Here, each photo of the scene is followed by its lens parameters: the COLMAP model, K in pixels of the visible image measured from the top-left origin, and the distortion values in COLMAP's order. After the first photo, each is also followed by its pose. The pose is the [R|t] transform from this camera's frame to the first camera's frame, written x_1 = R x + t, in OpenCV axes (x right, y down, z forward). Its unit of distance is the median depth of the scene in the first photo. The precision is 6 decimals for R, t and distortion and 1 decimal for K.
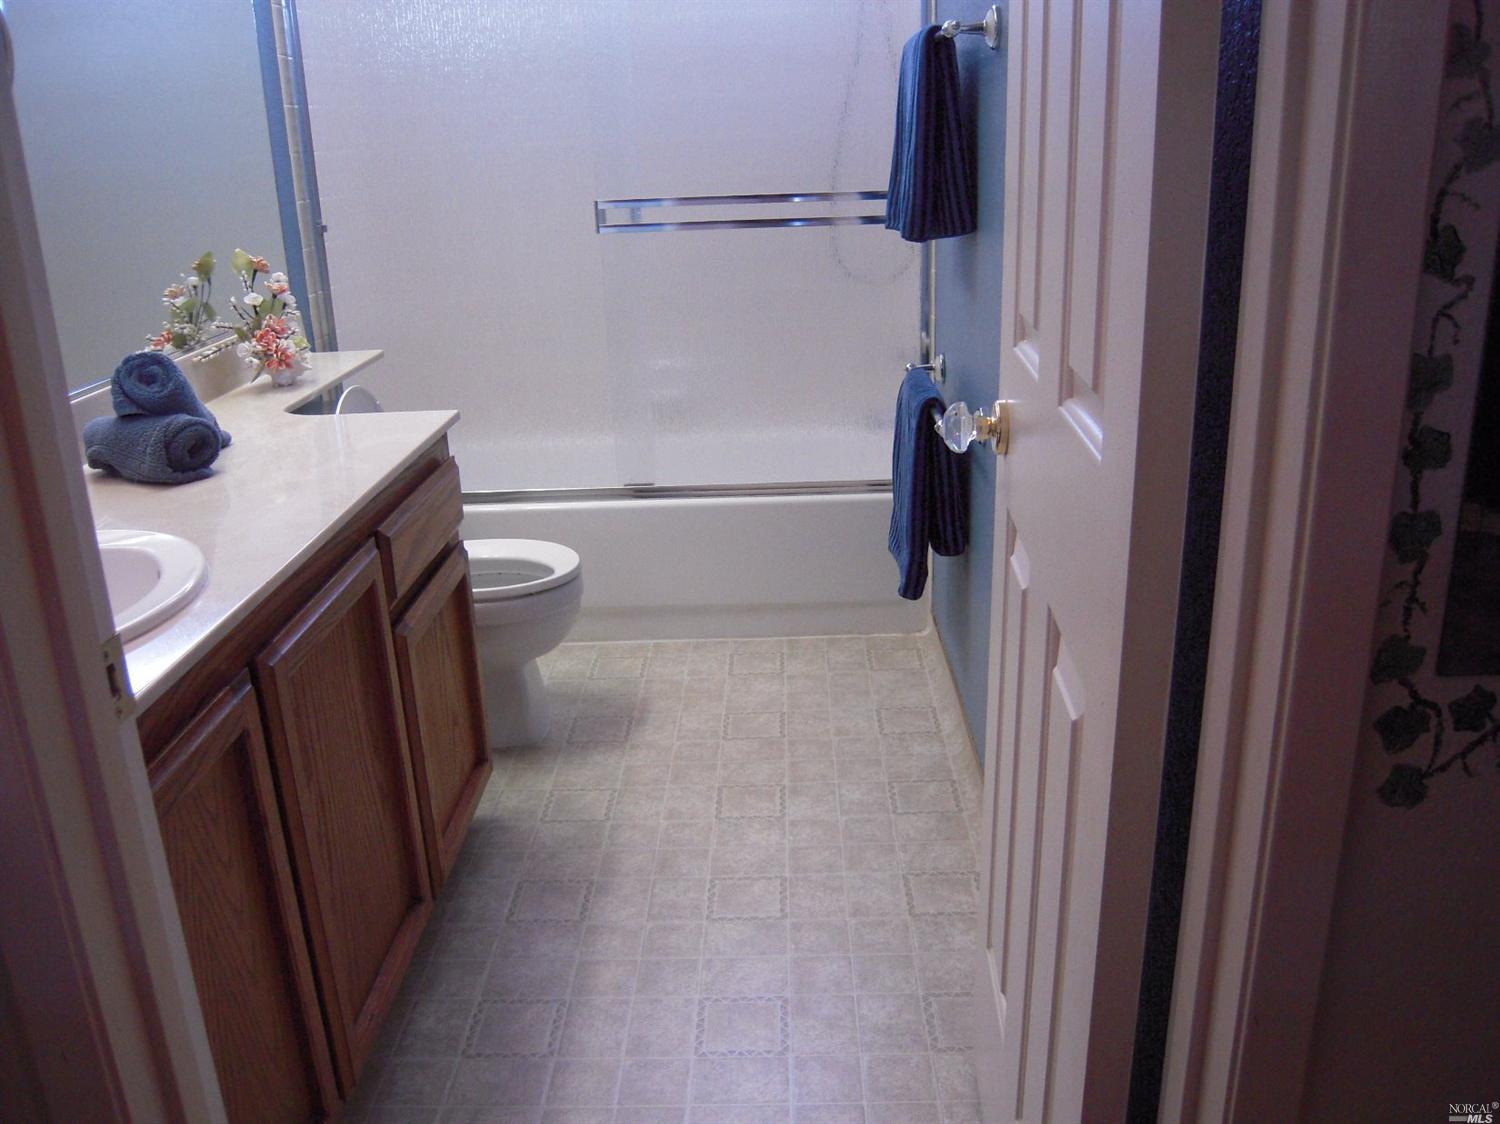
lens RADIAL K [[1256.4, 0, 750.0], [0, 1256.4, 562.0], [0, 0, 1]] dist [-0.119979, 0.092540]
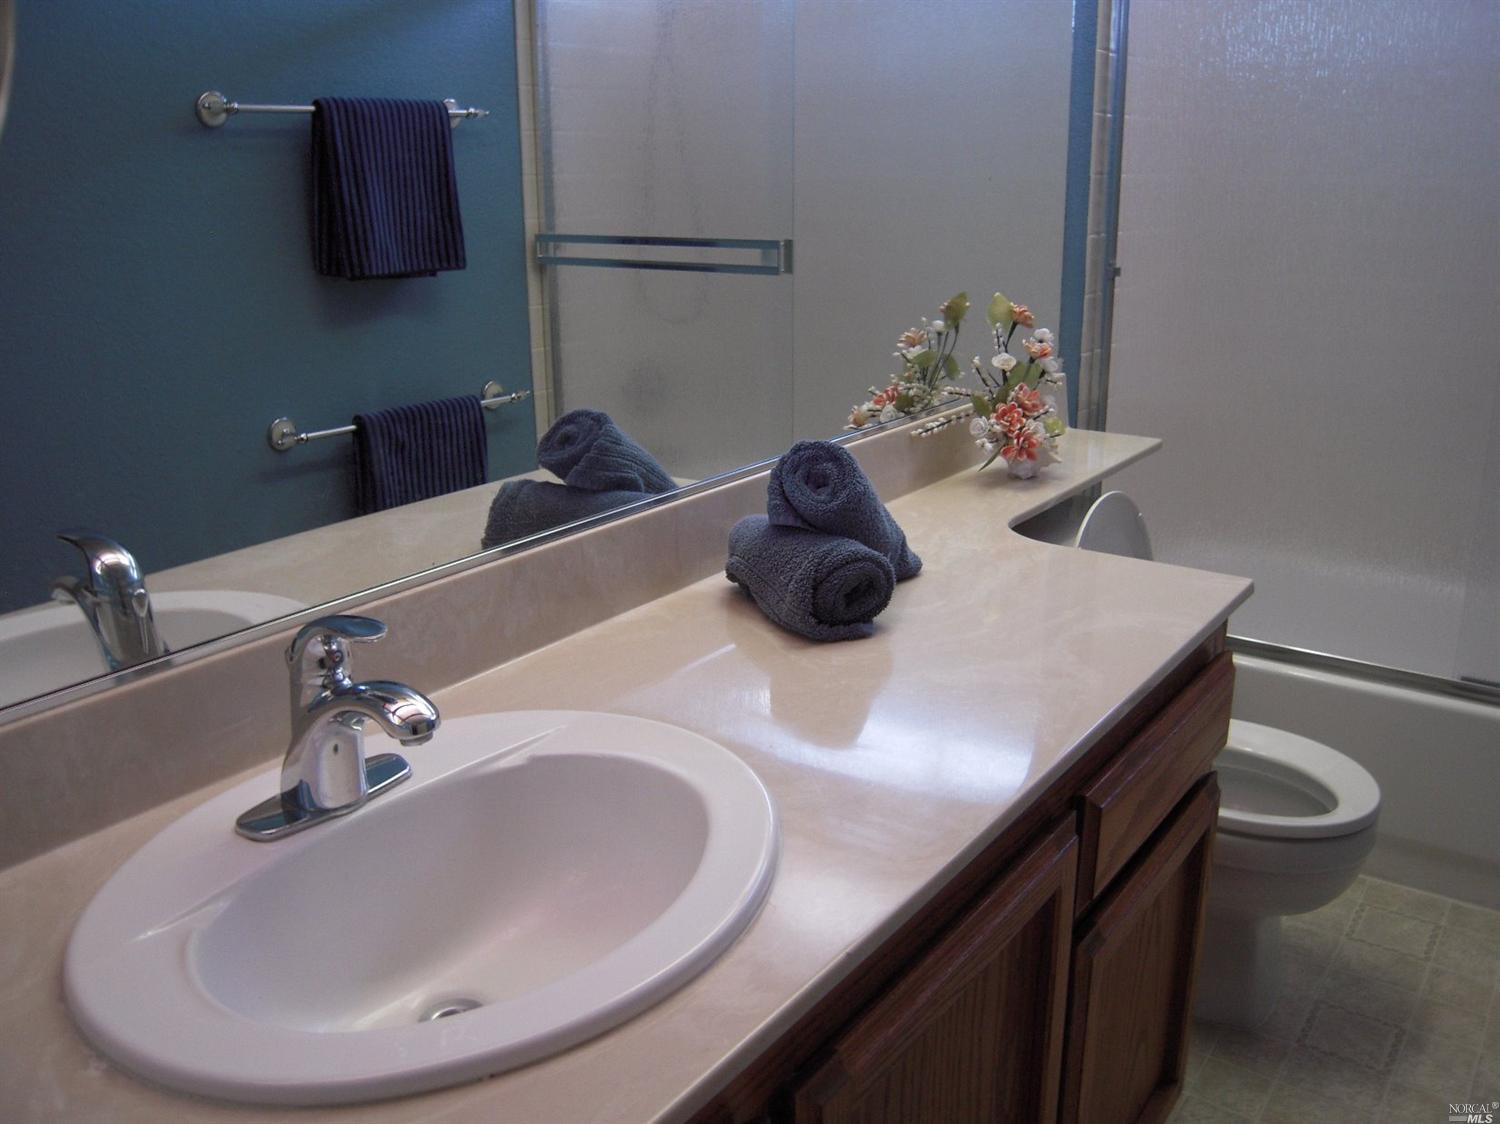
lens RADIAL K [[1347.7, 0, 750.0], [0, 1347.7, 562.0], [0, 0, 1]] dist [-0.141520, 0.099538]
pose [[0.826255, 0.188988, -0.530646, -0.072793], [-0.206769, 0.978034, 0.026369, -0.081790], [0.523974, 0.087933, 0.847183, 0.230700]]
